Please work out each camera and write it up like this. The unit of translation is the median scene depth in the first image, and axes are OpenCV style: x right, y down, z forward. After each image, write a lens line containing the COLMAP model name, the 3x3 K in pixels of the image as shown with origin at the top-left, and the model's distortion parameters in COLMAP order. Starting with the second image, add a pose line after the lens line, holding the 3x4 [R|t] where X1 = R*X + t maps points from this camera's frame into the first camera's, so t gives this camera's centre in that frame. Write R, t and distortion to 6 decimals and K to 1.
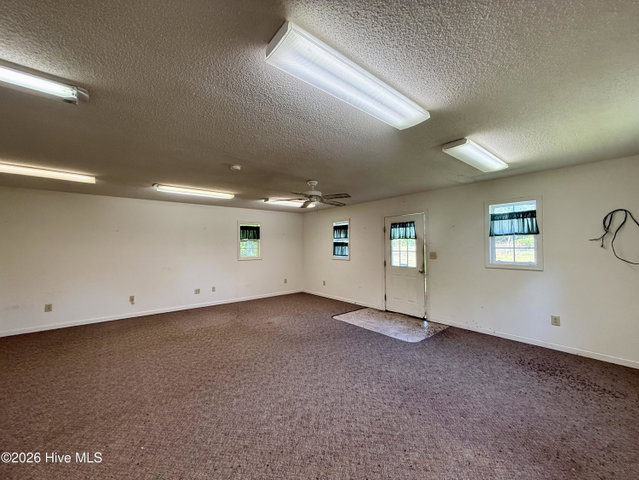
lens RADIAL K [[254.2, 0, 317.7], [0, 254.2, 240.9], [0, 0, 1]] dist [-0.000928, 0.000474]
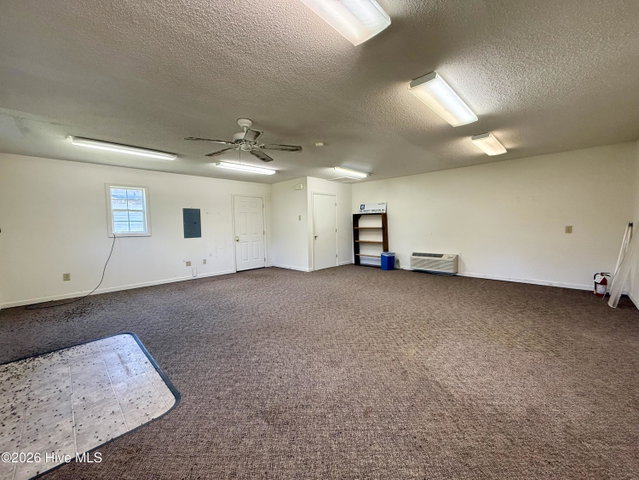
lens RADIAL K [[254.2, 0, 318.6], [0, 254.2, 240.2], [0, 0, 1]] dist [-0.000928, 0.000474]
pose [[-0.993526, 0.033098, -0.108674, -0.131069], [0.028482, 0.998636, 0.043762, 0.078429], [0.109974, 0.040384, -0.993114, 1.632461]]
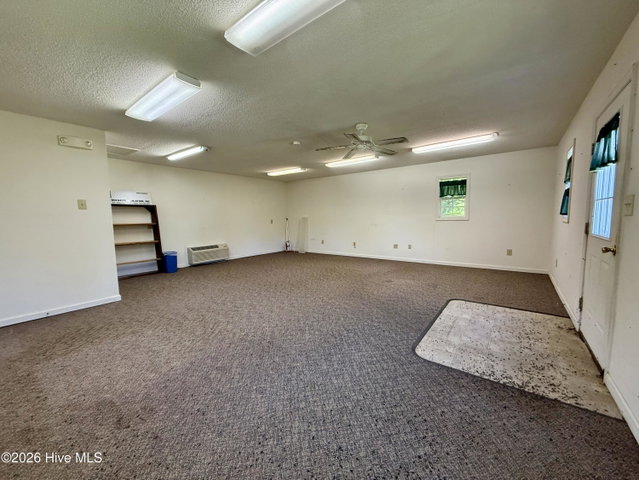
lens RADIAL K [[254.2, 0, 318.3], [0, 254.2, 238.4], [0, 0, 1]] dist [-0.000928, 0.000474]
pose [[0.226331, 0.085342, -0.970305, 0.770384], [0.034011, 0.994855, 0.095434, 0.061346], [0.973457, -0.054600, 0.222263, 0.585828]]
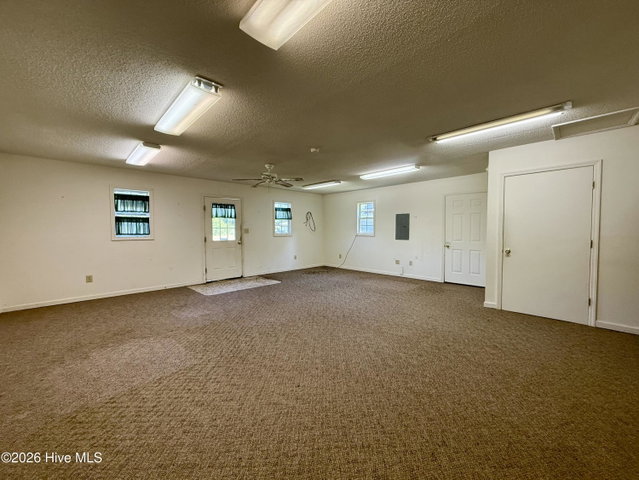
lens RADIAL K [[254.2, 0, 319.8], [0, 254.2, 240.5], [0, 0, 1]] dist [-0.000928, 0.000474]
pose [[-0.091250, -0.034103, 0.995244, -1.122903], [-0.013932, 0.999359, 0.032966, 0.065602], [-0.995731, -0.010858, -0.091667, 0.803230]]
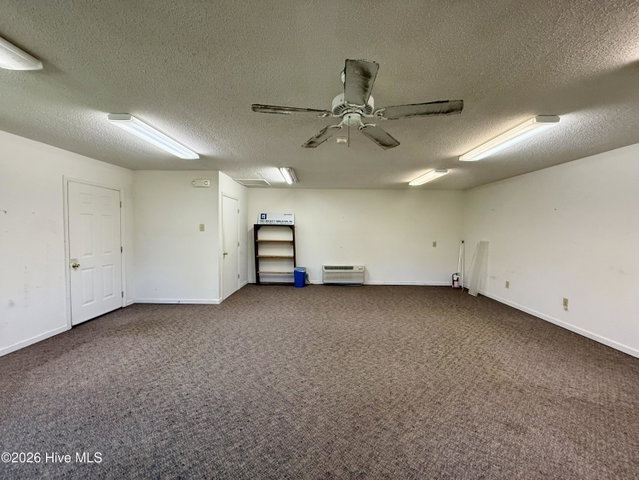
lens RADIAL K [[254.2, 0, 318.6], [0, 254.2, 239.9], [0, 0, 1]] dist [-0.000928, 0.000474]
pose [[-0.645960, 0.032002, -0.762700, 0.322963], [0.008620, 0.999363, 0.034631, 0.024748], [0.763322, 0.015796, -0.645825, 1.137690]]
